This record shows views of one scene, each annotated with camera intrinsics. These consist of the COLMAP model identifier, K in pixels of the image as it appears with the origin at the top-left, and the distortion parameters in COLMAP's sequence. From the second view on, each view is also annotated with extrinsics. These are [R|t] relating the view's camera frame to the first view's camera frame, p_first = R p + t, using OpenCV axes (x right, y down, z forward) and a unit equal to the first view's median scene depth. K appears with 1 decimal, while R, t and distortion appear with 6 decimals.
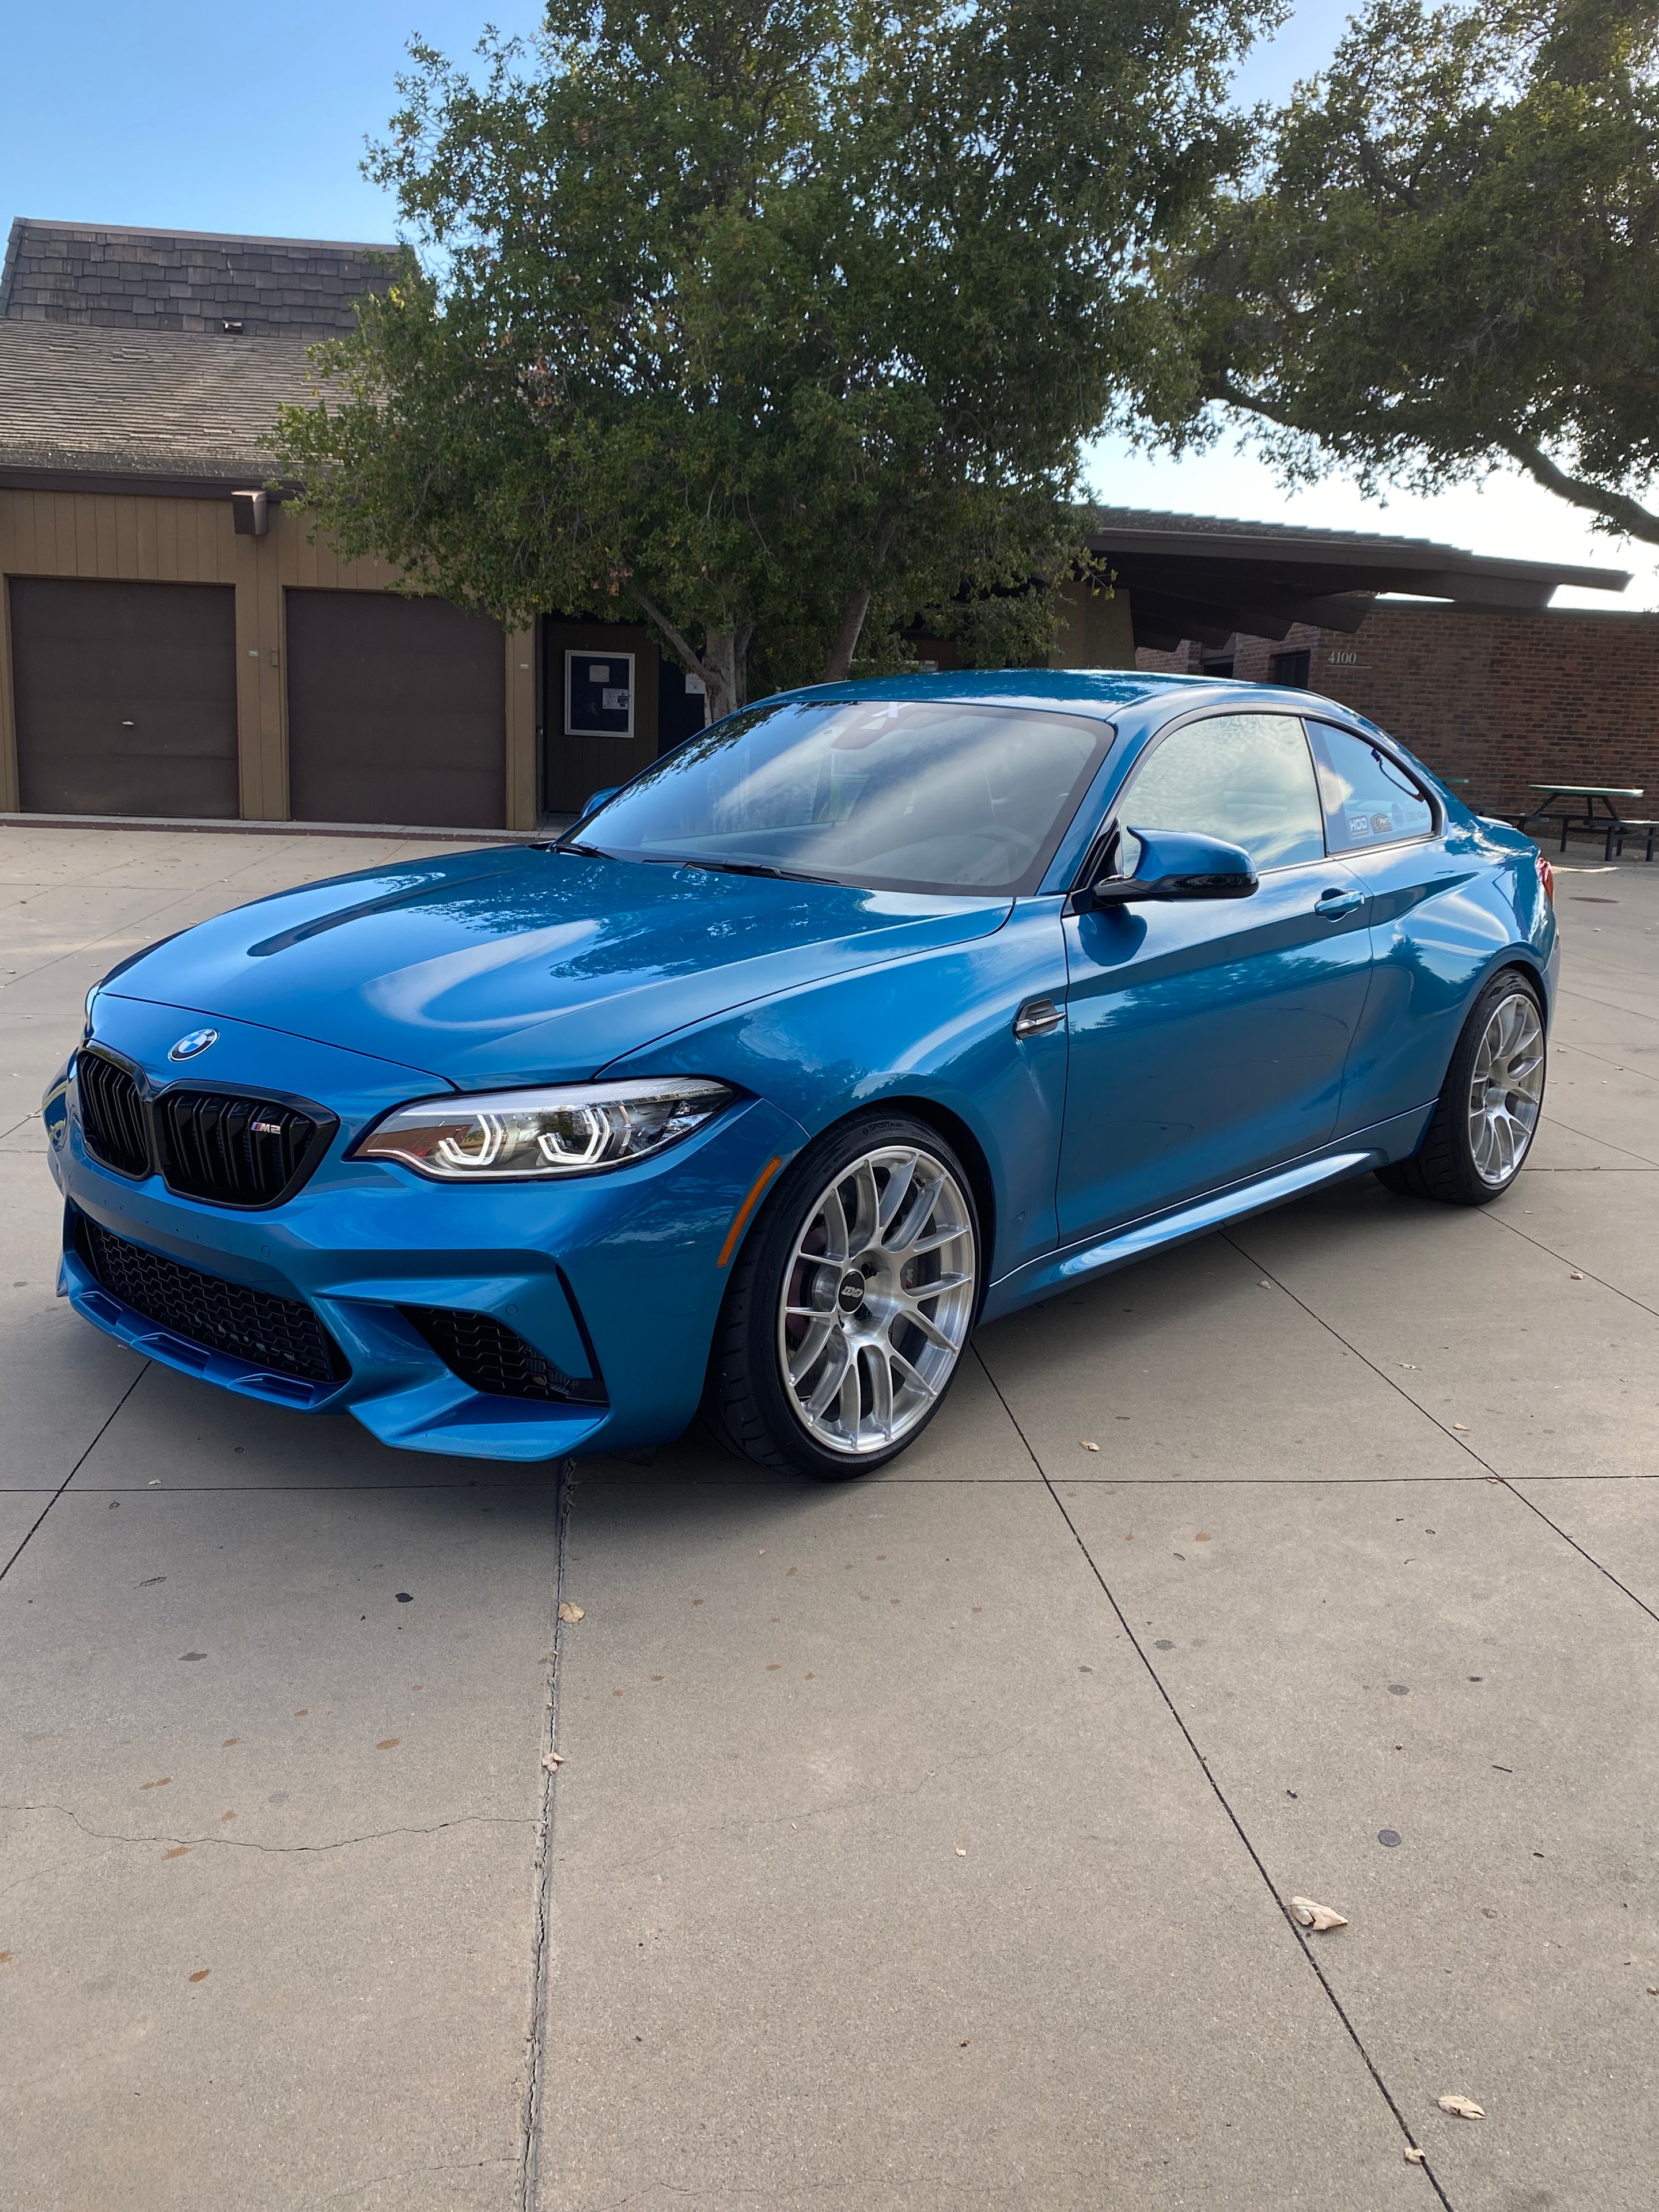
lens RADIAL K [[2391.3, 0, 856.4], [0, 2391.3, 1106.9], [0, 0, 1]] dist [0.171707, -0.639574]
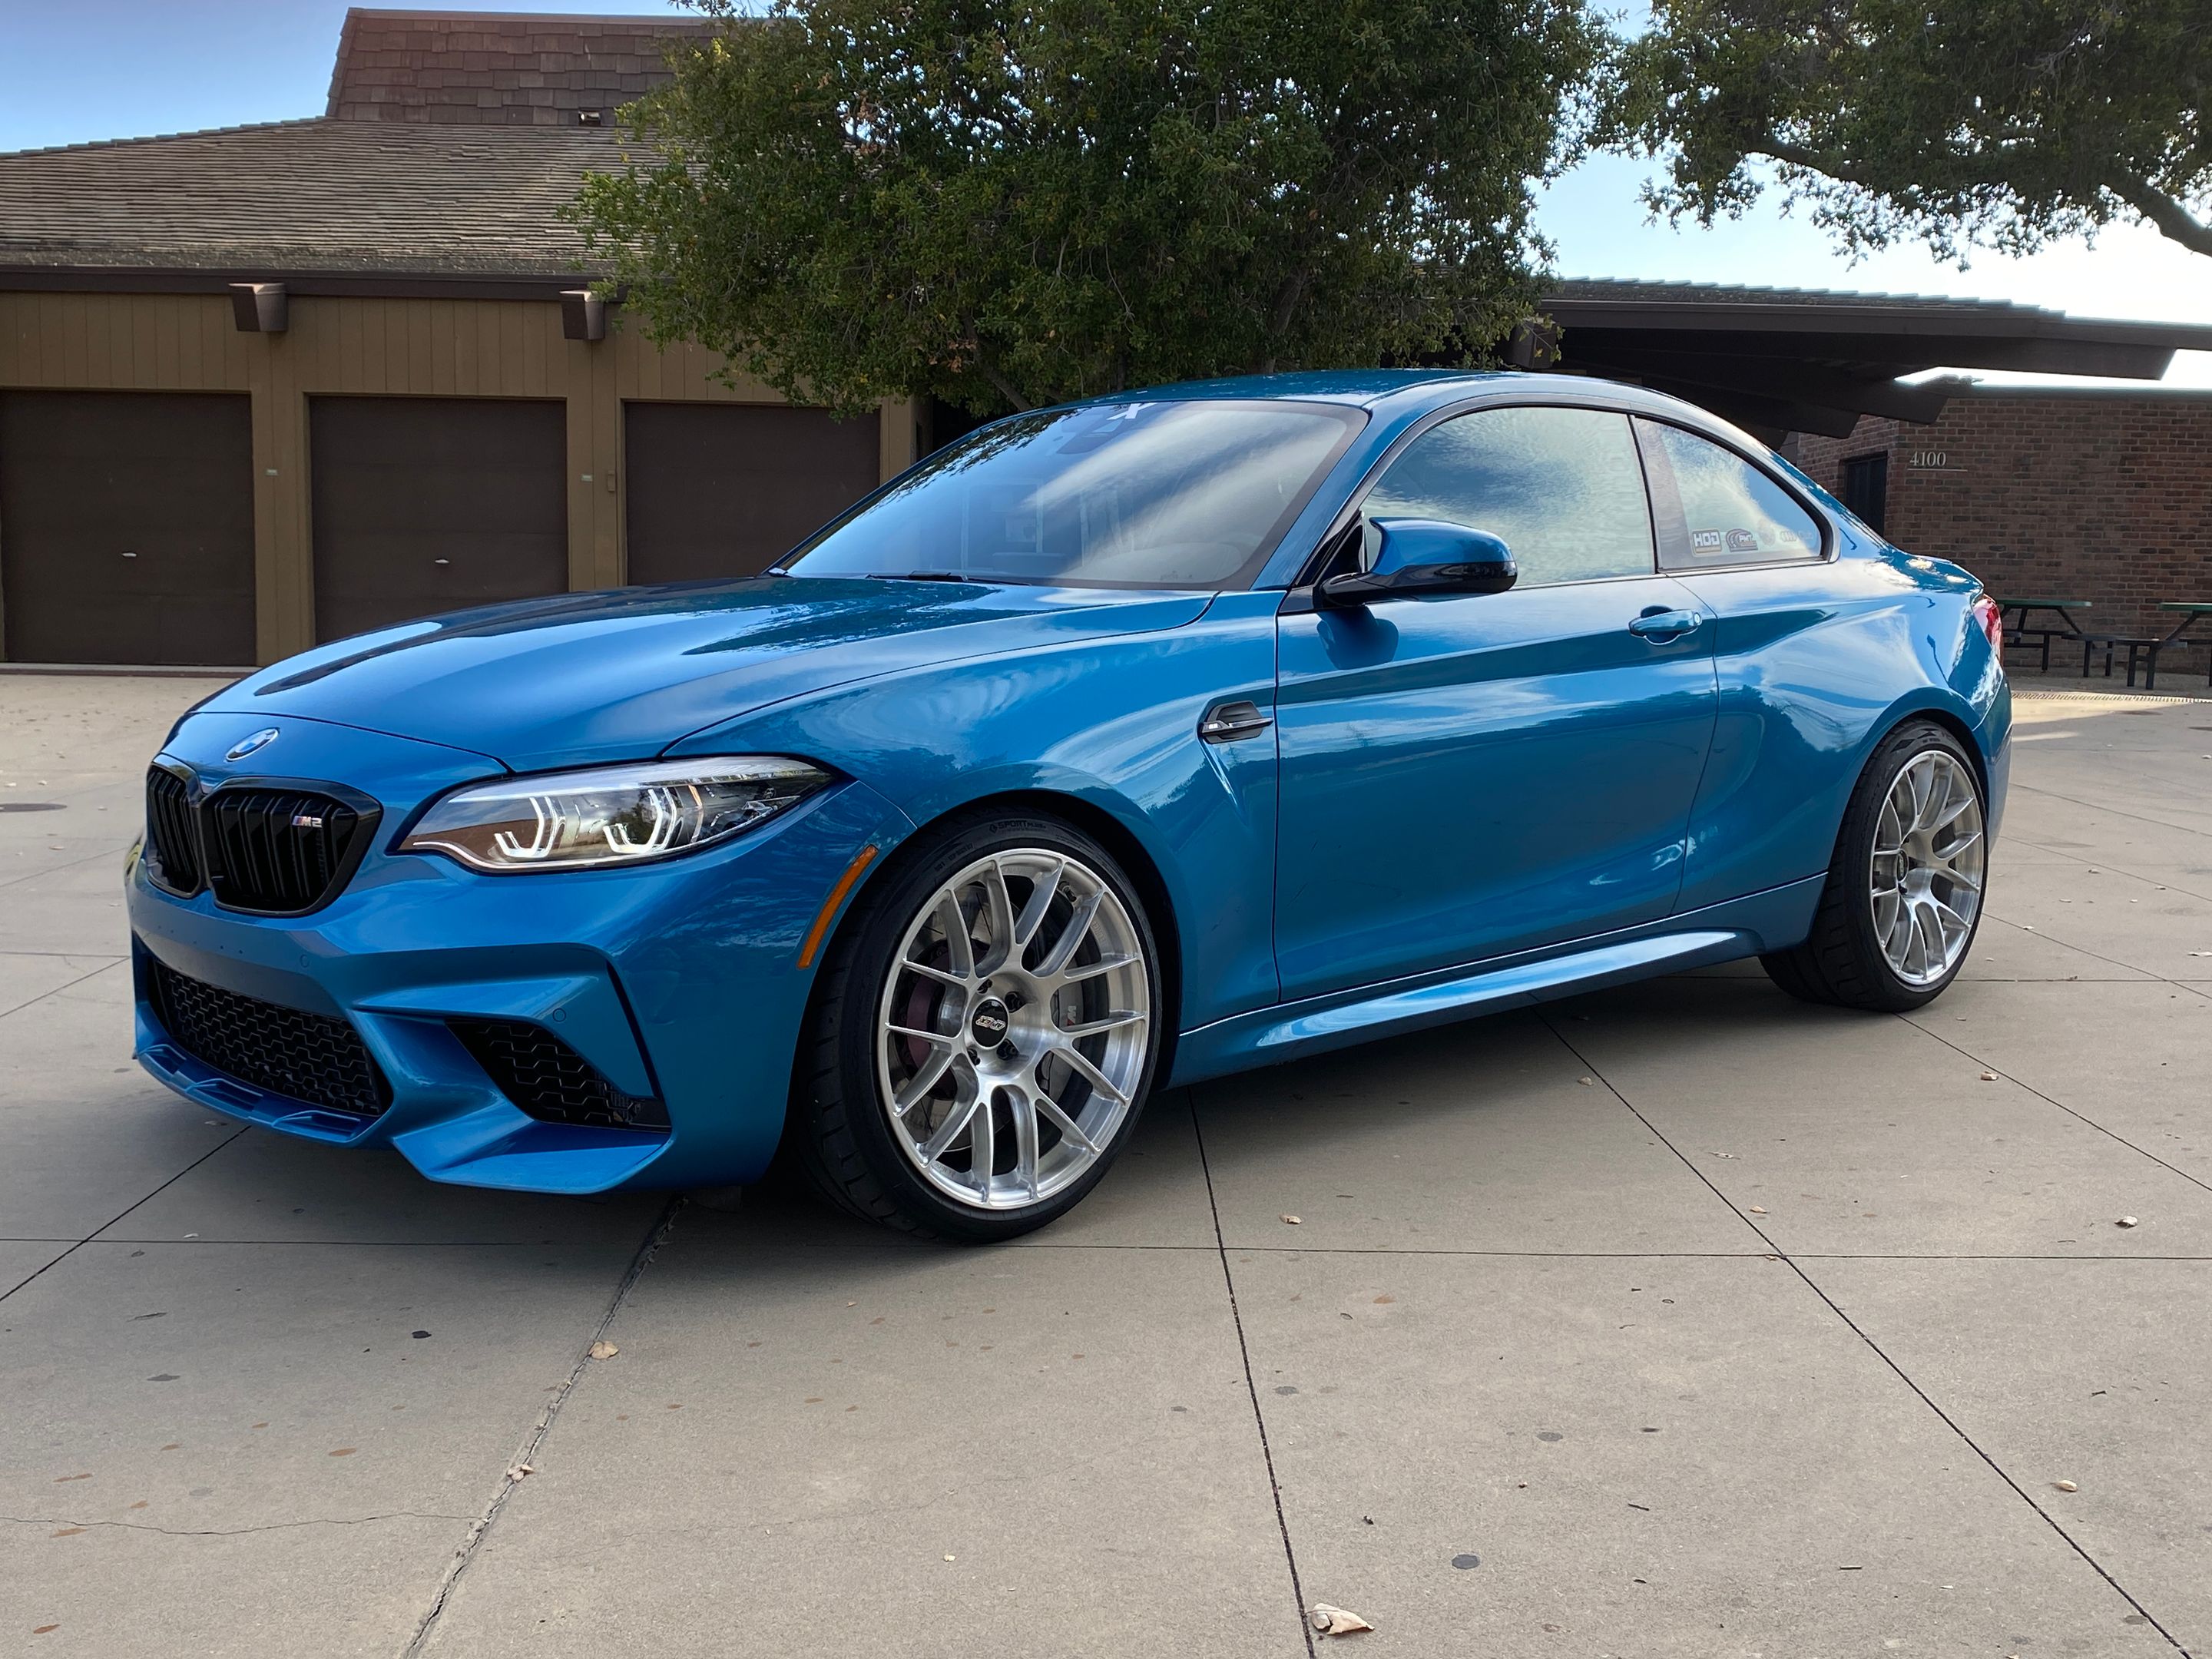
lens RADIAL K [[3005.4, 0, 1109.6], [0, 3005.4, 778.1], [0, 0, 1]] dist [0.205861, -0.762833]
pose [[0.992953, -0.017187, -0.117252, 0.165490], [0.004085, 0.993803, -0.111081, 0.107821], [0.118435, 0.109820, 0.986870, -0.070527]]
